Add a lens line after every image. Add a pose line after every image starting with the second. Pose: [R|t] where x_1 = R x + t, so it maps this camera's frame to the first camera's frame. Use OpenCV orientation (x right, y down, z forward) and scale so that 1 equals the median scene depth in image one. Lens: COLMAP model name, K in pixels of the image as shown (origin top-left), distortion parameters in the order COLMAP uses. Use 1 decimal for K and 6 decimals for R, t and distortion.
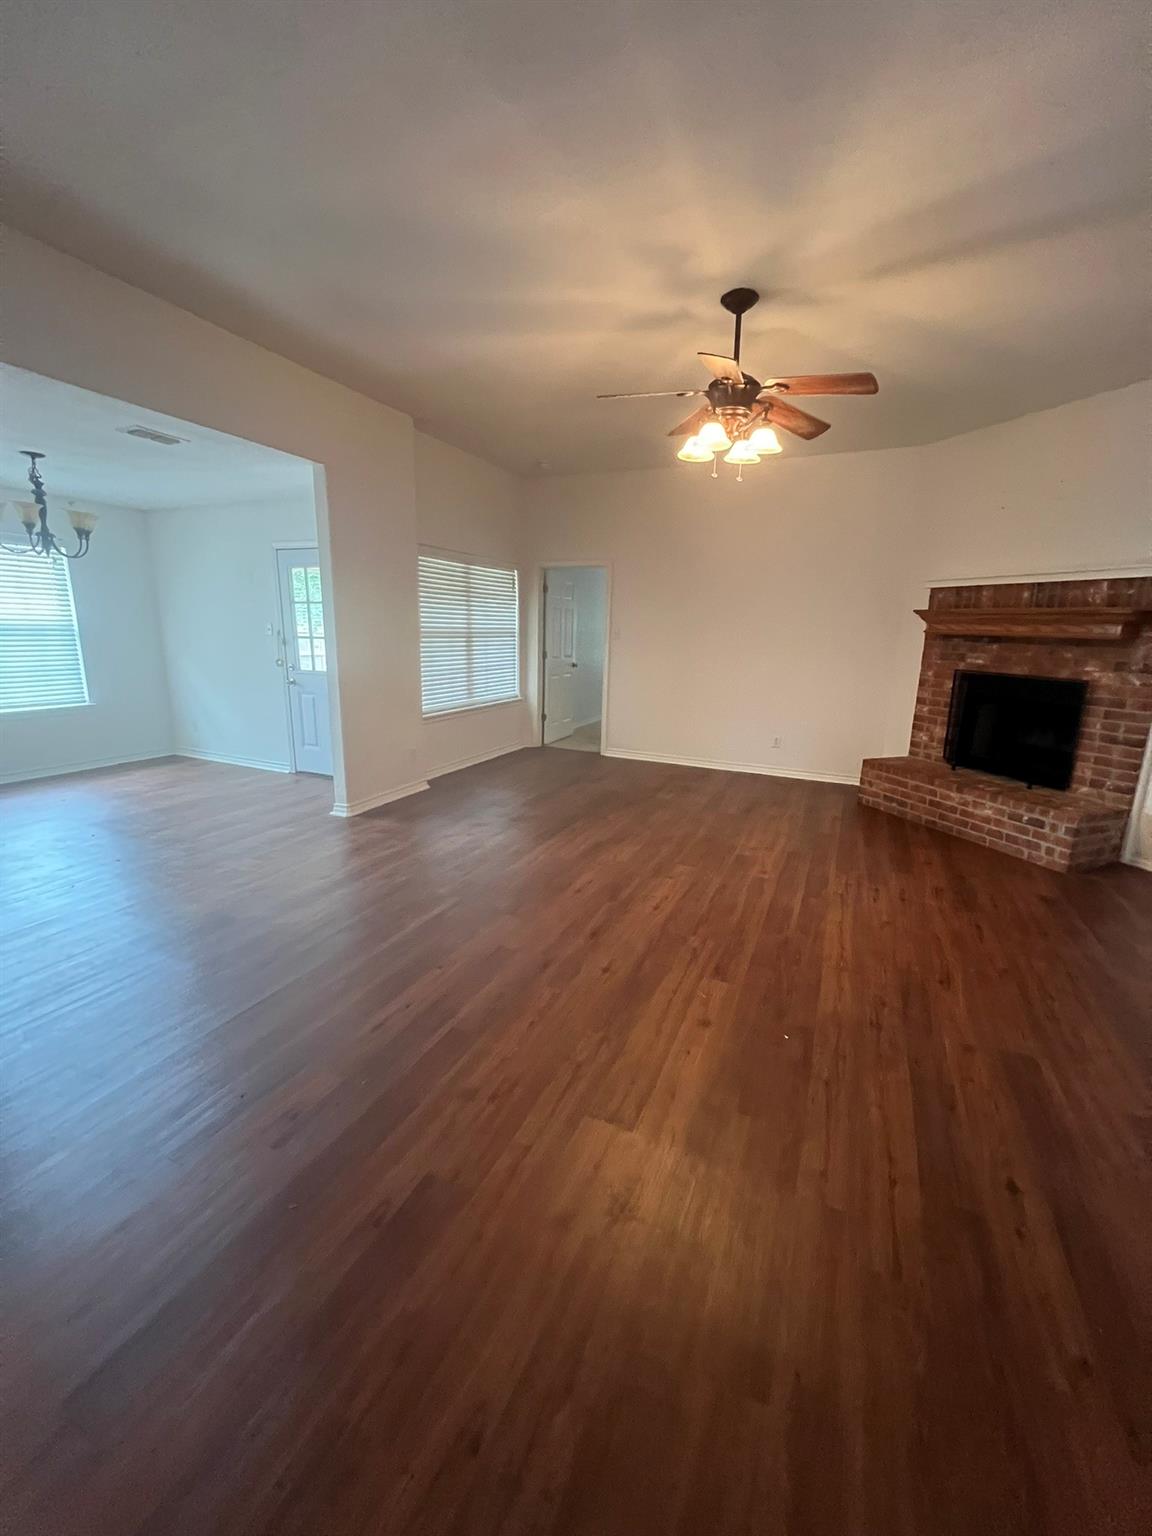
lens RADIAL K [[604.0, 0, 576.0], [0, 604.0, 768.0], [0, 0, 1]] dist [0.000850, -0.000044]
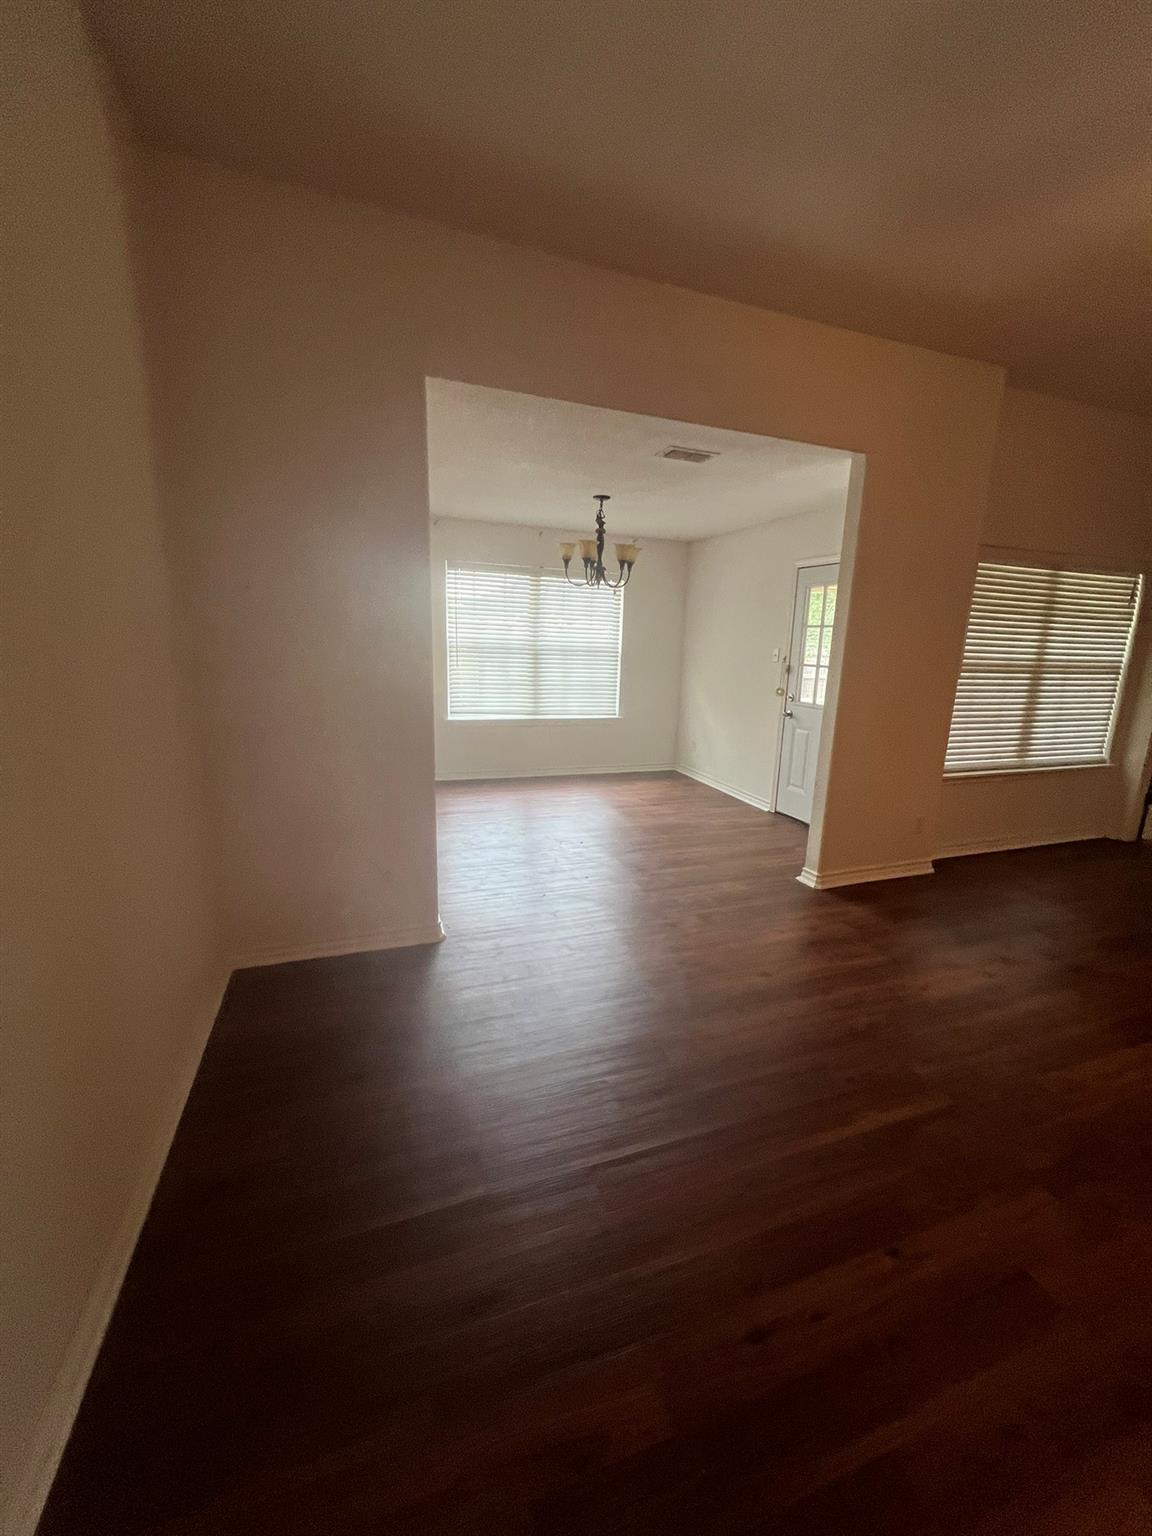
lens RADIAL K [[634.0, 0, 576.0], [0, 634.0, 768.0], [0, 0, 1]] dist [0.000868, 0.000208]
pose [[0.708524, 0.145213, -0.690585, -0.040346], [-0.177646, 0.983787, 0.024606, -0.038452], [0.682961, 0.105246, 0.722833, 0.141537]]
